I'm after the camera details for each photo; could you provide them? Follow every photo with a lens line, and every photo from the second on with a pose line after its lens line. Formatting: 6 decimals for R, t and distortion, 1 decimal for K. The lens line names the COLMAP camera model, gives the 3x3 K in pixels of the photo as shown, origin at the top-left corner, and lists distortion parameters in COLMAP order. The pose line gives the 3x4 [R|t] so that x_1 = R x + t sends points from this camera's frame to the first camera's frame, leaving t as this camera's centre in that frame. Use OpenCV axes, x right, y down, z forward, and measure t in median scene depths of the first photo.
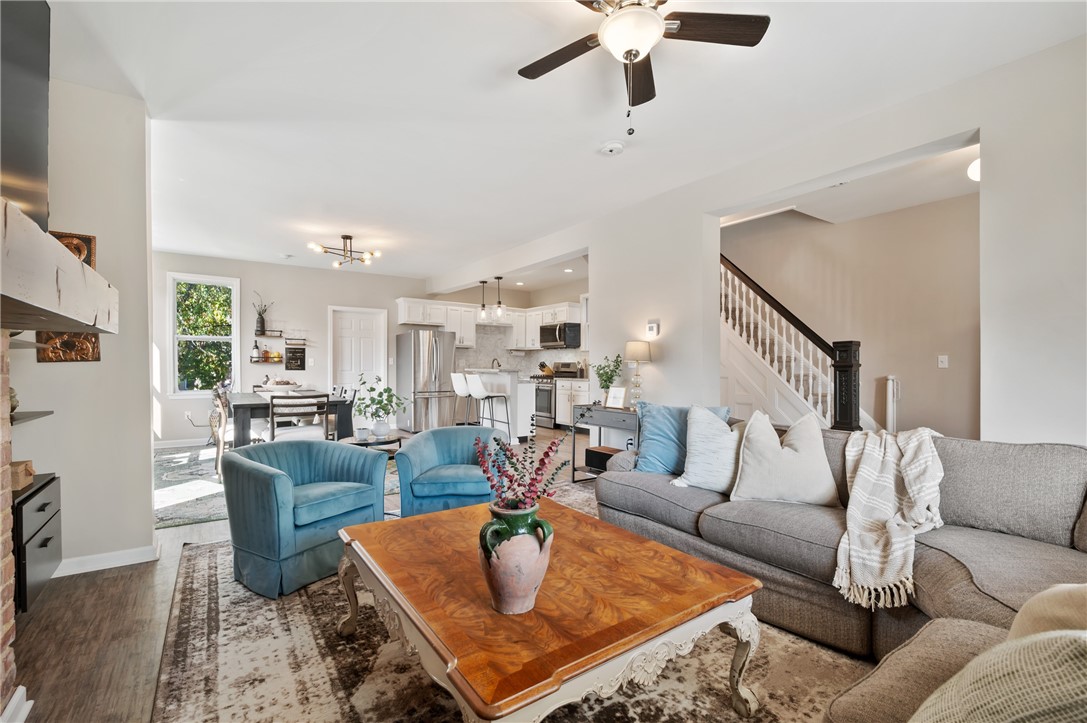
lens RADIAL K [[472.9, 0, 541.1], [0, 472.9, 371.1], [0, 0, 1]] dist [0.003378, 0.000235]
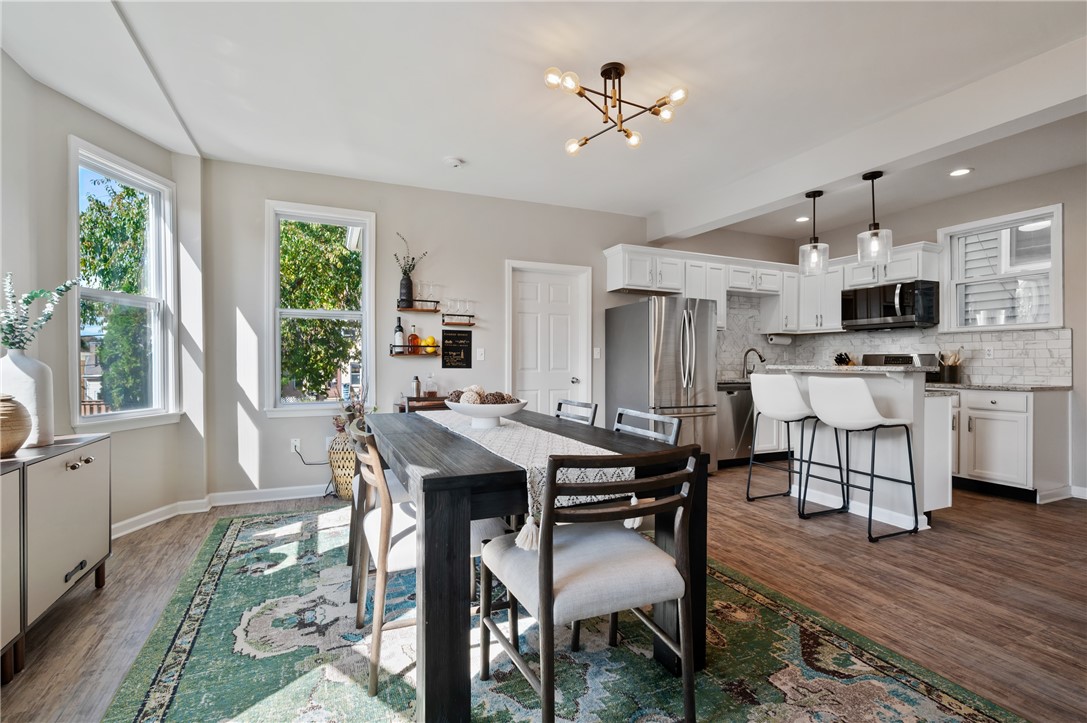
lens RADIAL K [[516.1, 0, 539.7], [0, 516.1, 361.7], [0, 0, 1]] dist [0.001133, -0.000322]
pose [[0.980011, -0.003073, -0.198921, -0.285619], [0.000154, 0.999892, -0.014688, -0.000447], [0.198945, 0.014364, 0.979905, 0.383617]]
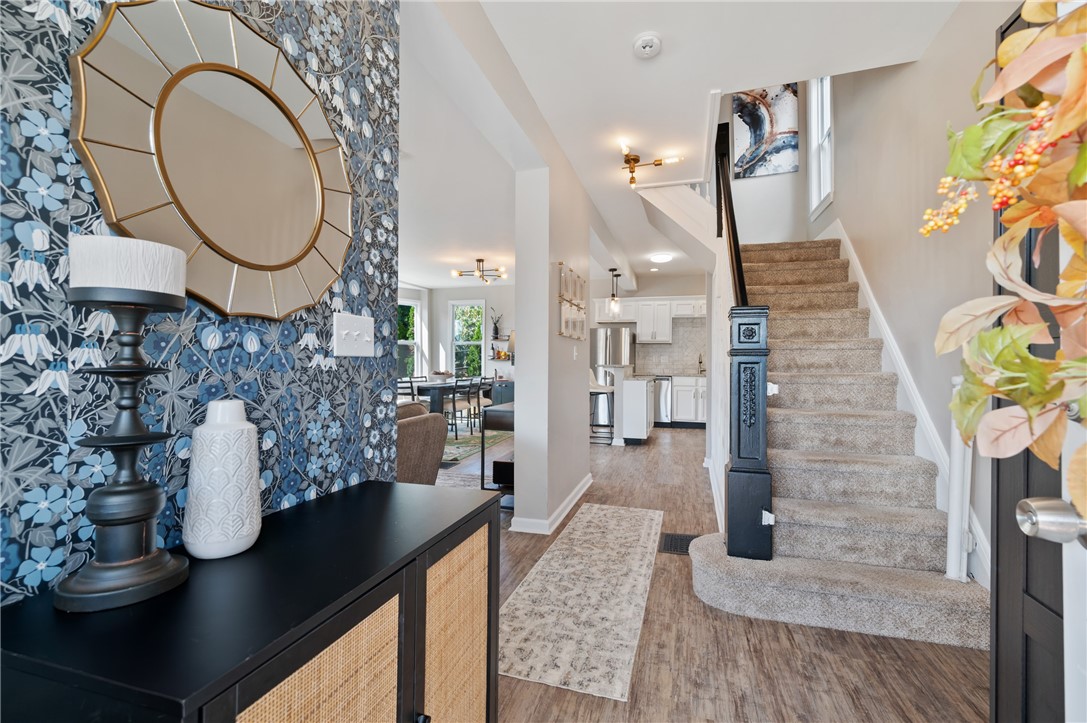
lens RADIAL K [[472.9, 0, 547.0], [0, 472.9, 363.3], [0, 0, 1]] dist [0.003378, 0.000235]
pose [[0.599111, -0.002641, -0.800662, 0.543046], [-0.012784, 0.999836, -0.012863, 0.006585], [0.800564, 0.017942, 0.598978, 0.291065]]
